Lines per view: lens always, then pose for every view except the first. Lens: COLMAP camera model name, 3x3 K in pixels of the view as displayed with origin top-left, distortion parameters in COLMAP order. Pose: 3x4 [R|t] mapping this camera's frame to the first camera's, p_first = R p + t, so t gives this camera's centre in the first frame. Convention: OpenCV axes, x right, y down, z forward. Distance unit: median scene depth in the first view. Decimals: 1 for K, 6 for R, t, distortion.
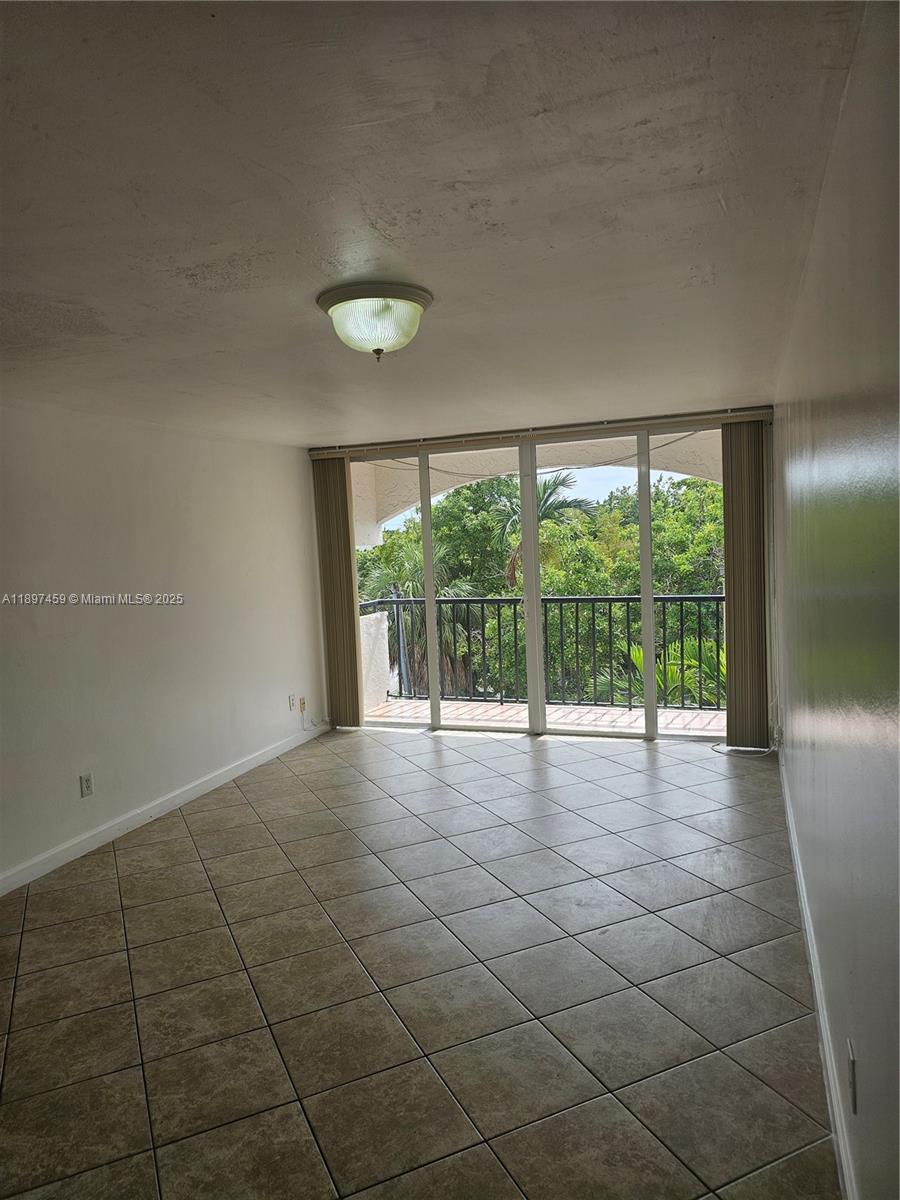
lens RADIAL K [[807.3, 0, 437.7], [0, 807.3, 587.7], [0, 0, 1]] dist [0.052840, -0.006707]
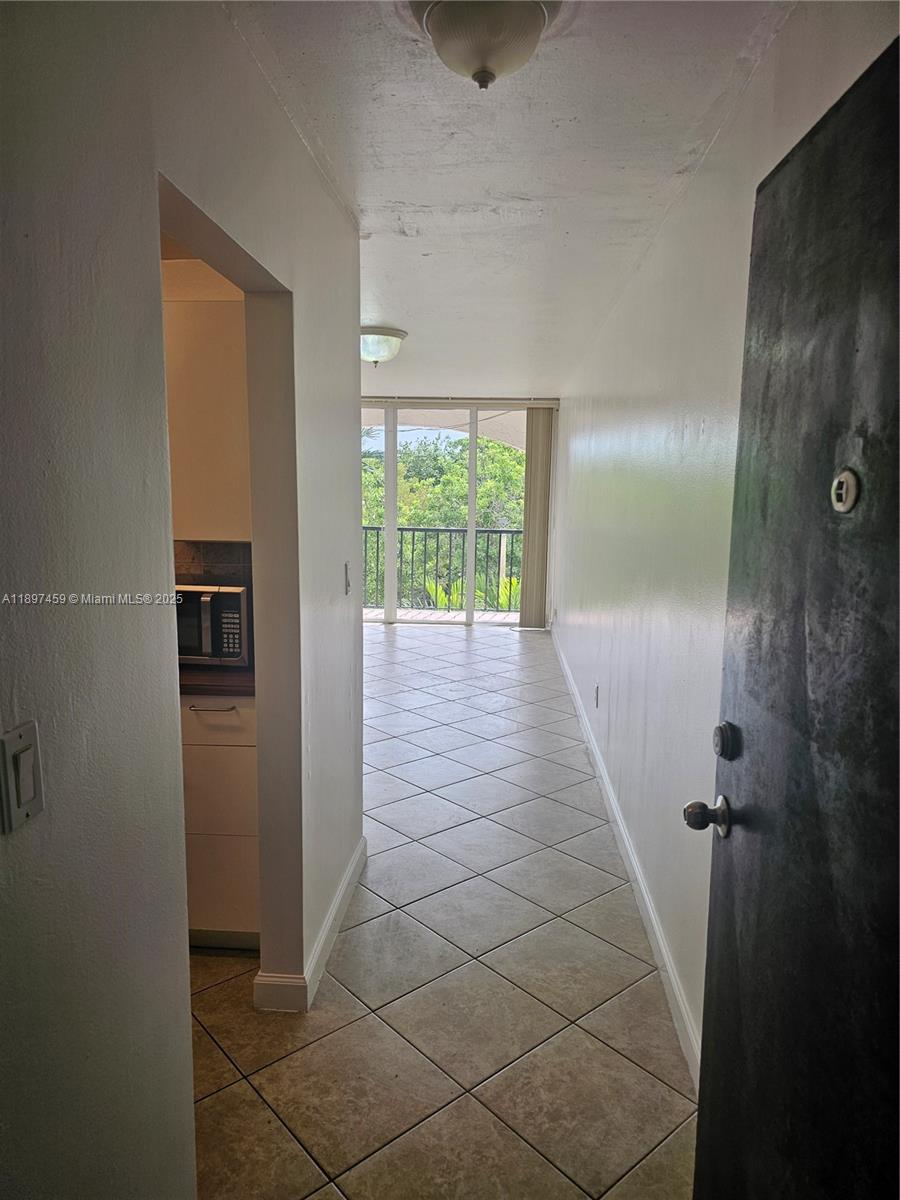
lens RADIAL K [[807.3, 0, 451.6], [0, 807.3, 610.2], [0, 0, 1]] dist [0.052840, -0.006707]
pose [[0.955238, 0.015726, 0.295419, -0.194952], [-0.041701, 0.995773, 0.081832, 0.044715], [-0.292884, -0.090488, 0.951857, -0.358983]]
